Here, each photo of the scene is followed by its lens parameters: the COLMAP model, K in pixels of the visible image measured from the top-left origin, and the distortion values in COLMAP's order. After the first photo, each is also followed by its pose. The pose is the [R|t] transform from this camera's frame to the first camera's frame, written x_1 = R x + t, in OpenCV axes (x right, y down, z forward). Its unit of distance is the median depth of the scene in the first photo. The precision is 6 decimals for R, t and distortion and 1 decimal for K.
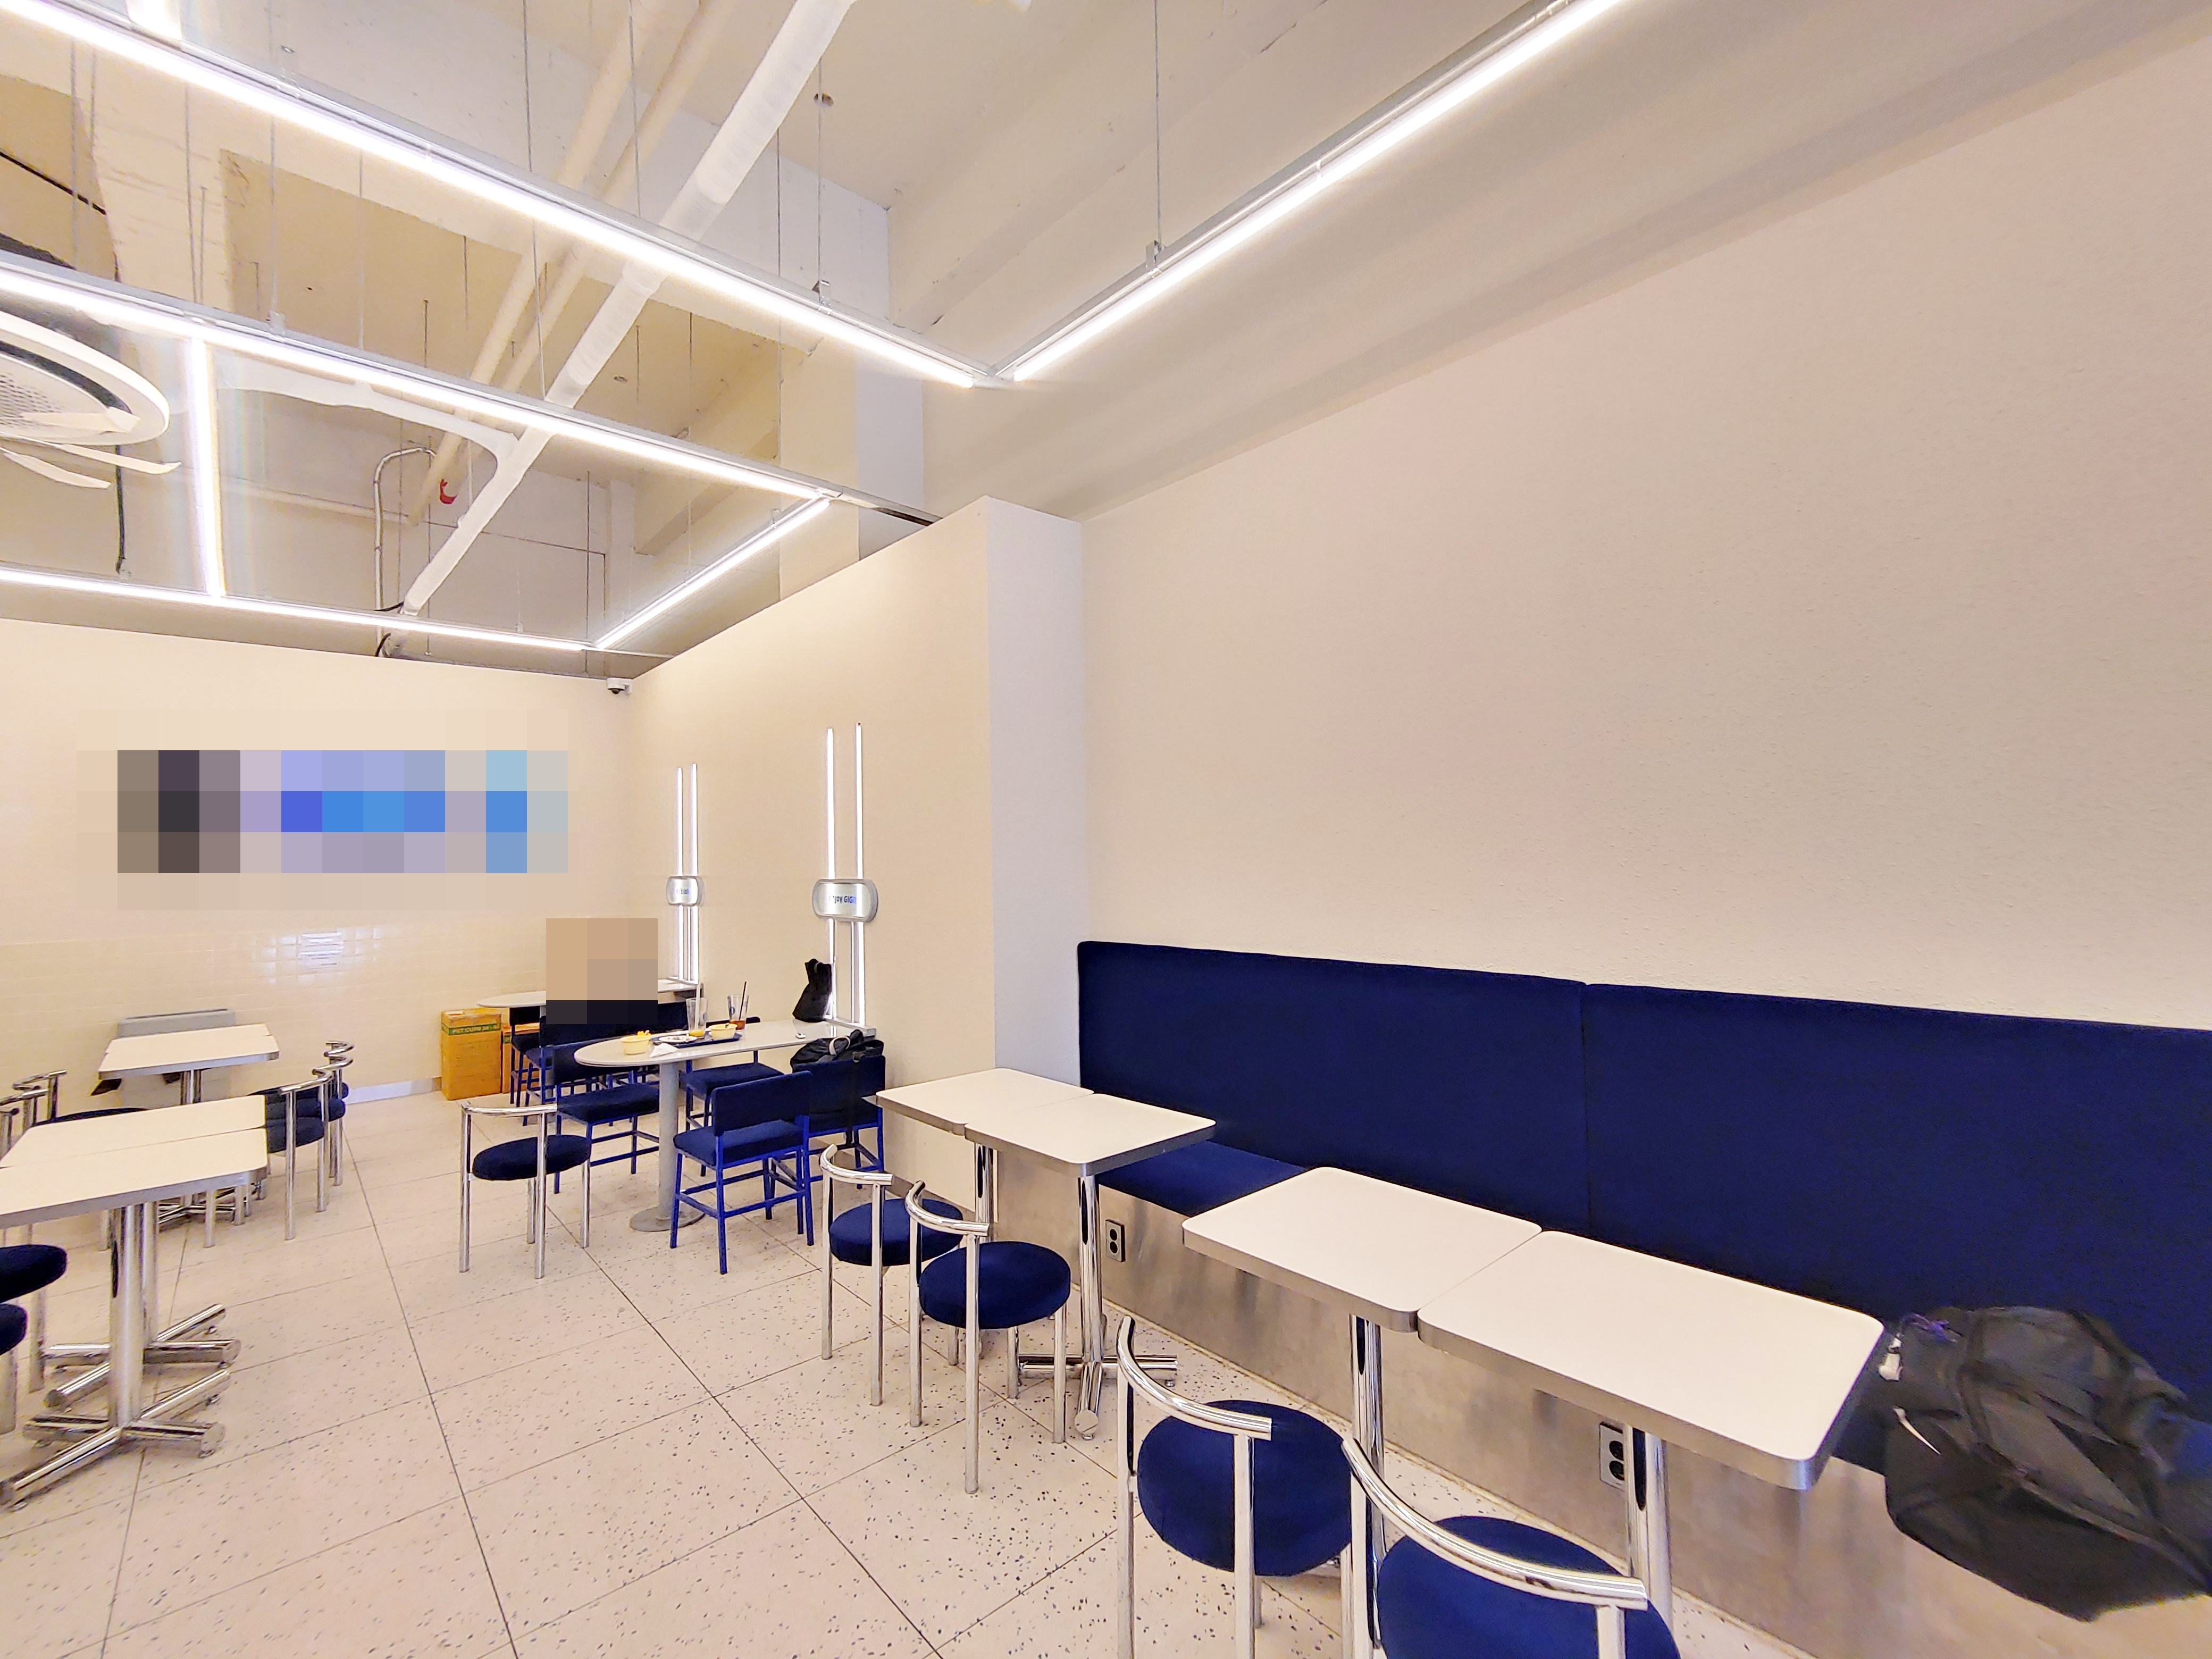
lens RADIAL K [[938.5, 0, 1106.9], [0, 938.5, 827.0], [0, 0, 1]] dist [0.001624, -0.000753]
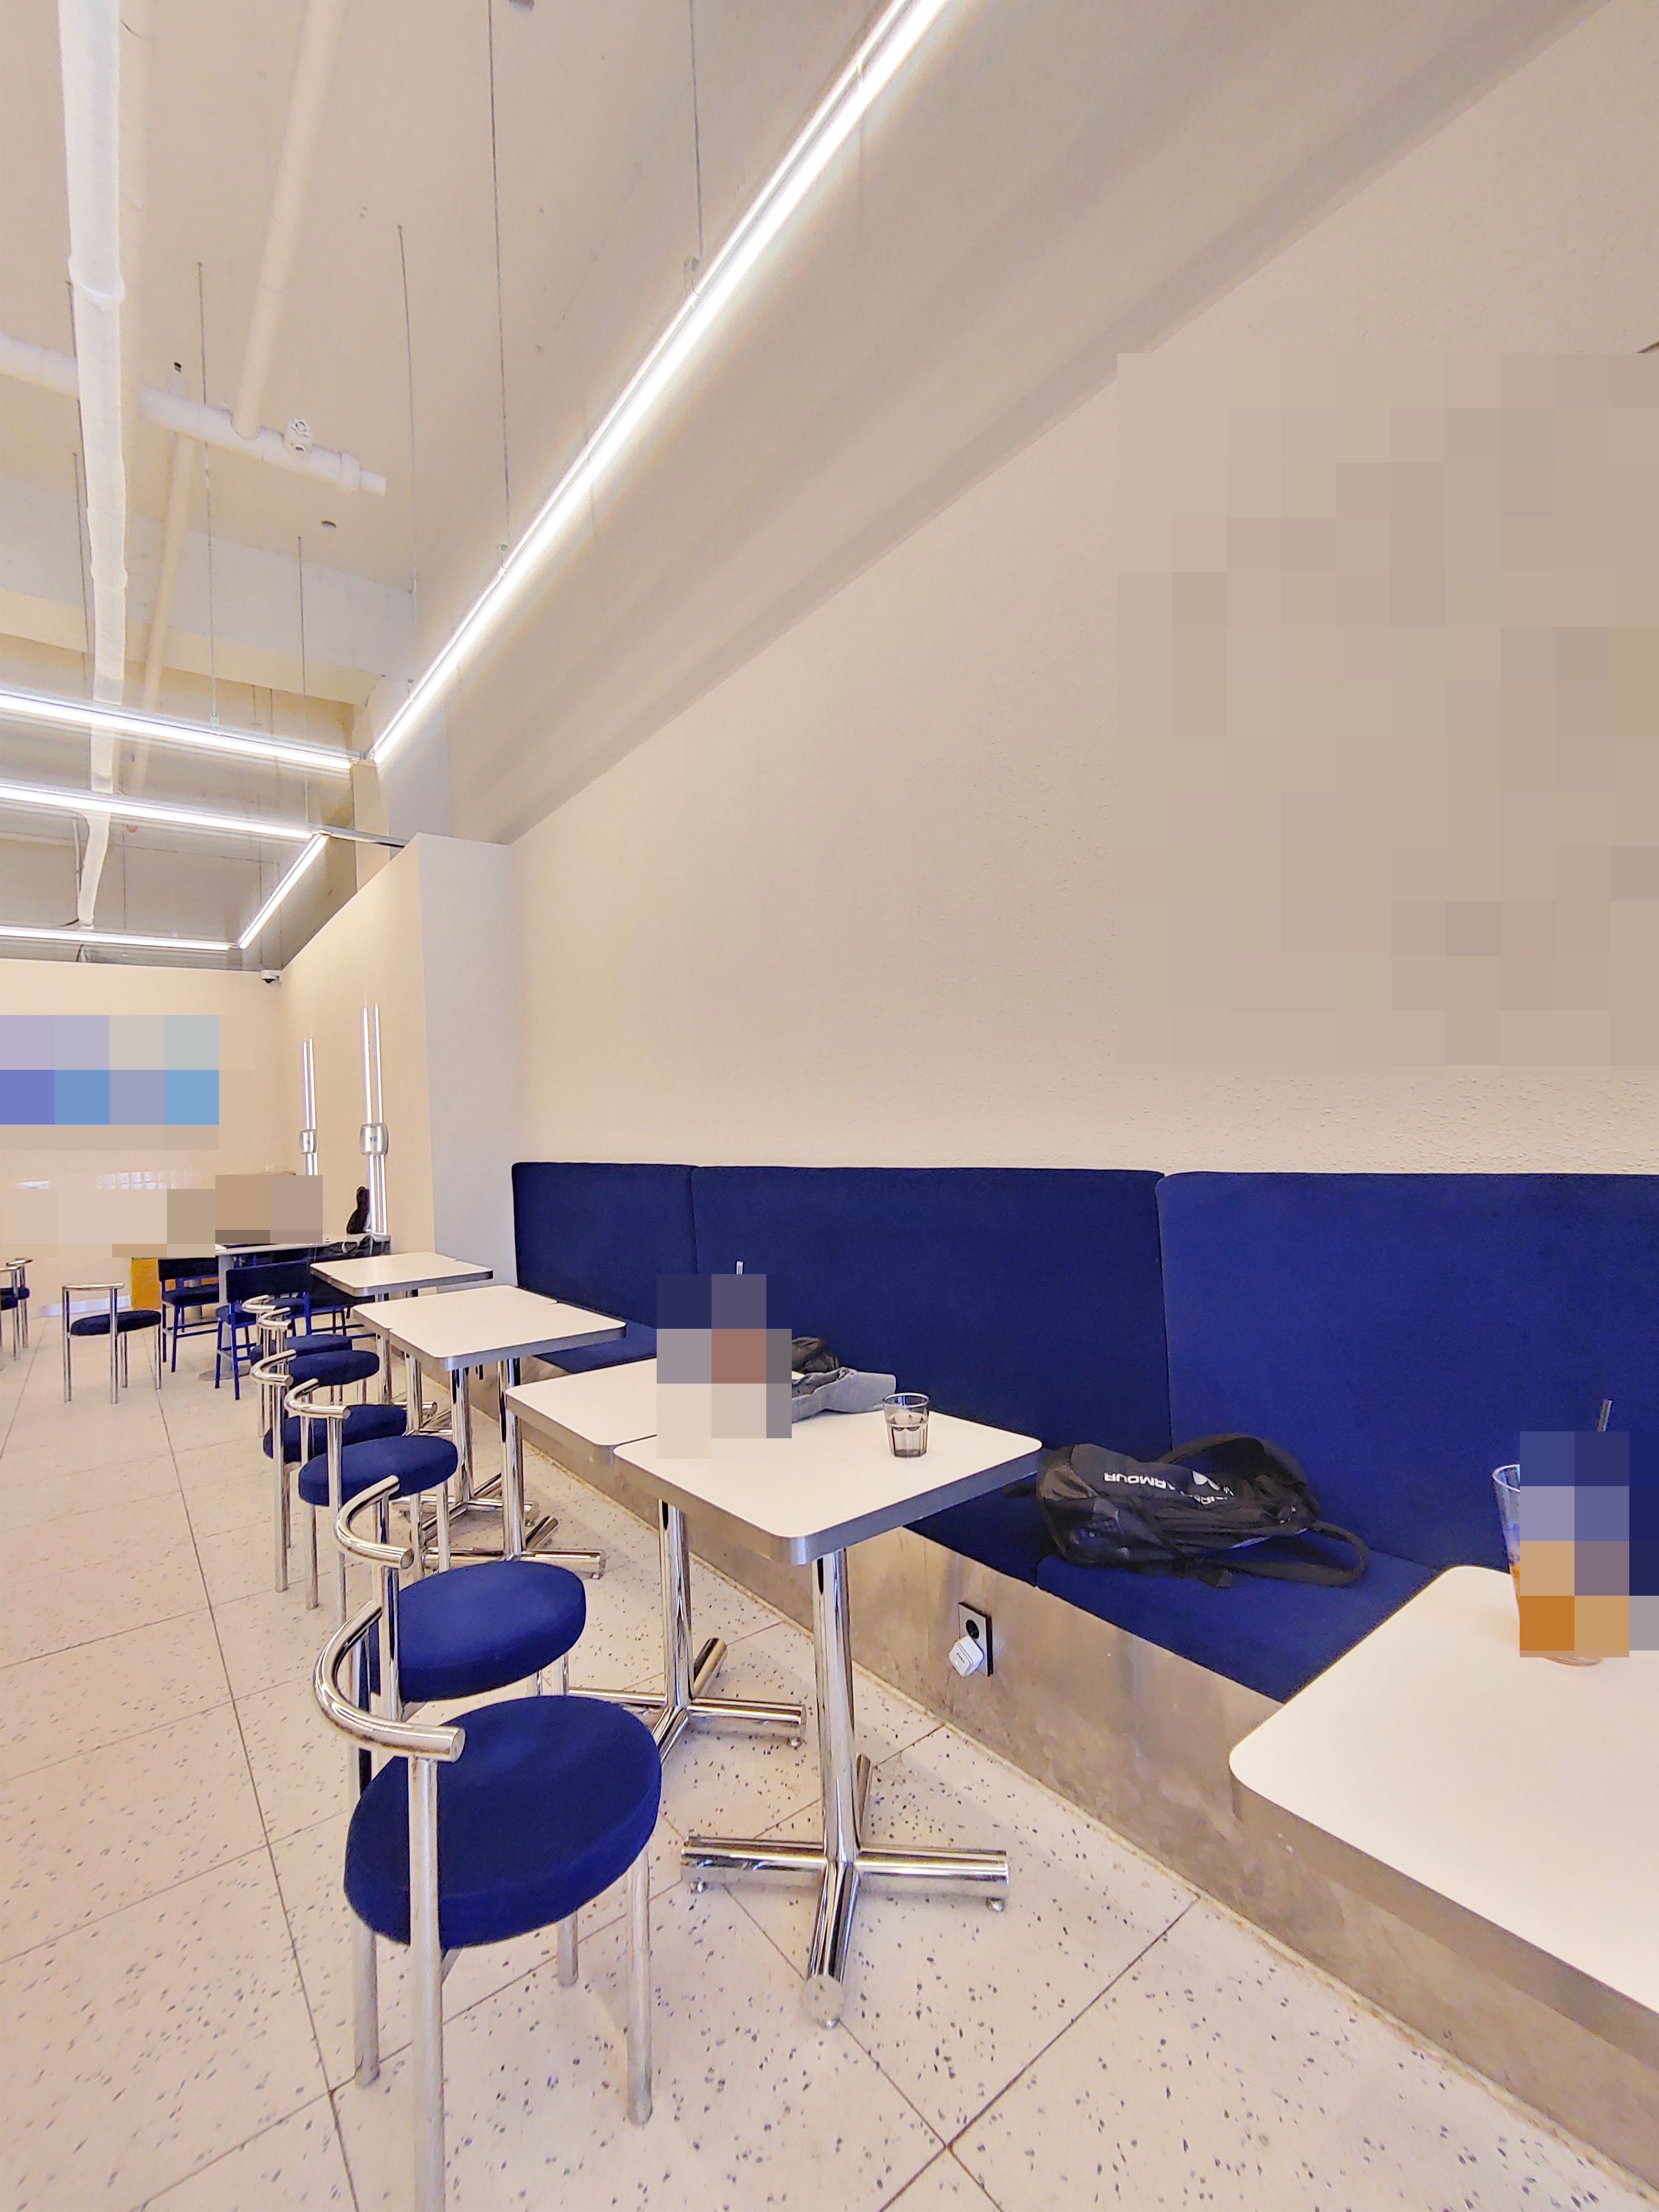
lens RADIAL K [[938.5, 0, 823.7], [0, 938.5, 1100.1], [0, 0, 1]] dist [0.001624, -0.000753]
pose [[0.996563, -0.030146, -0.077157, 0.485338], [0.031159, 0.999443, 0.011964, 0.029865], [0.076753, -0.014327, 0.996947, -0.269704]]
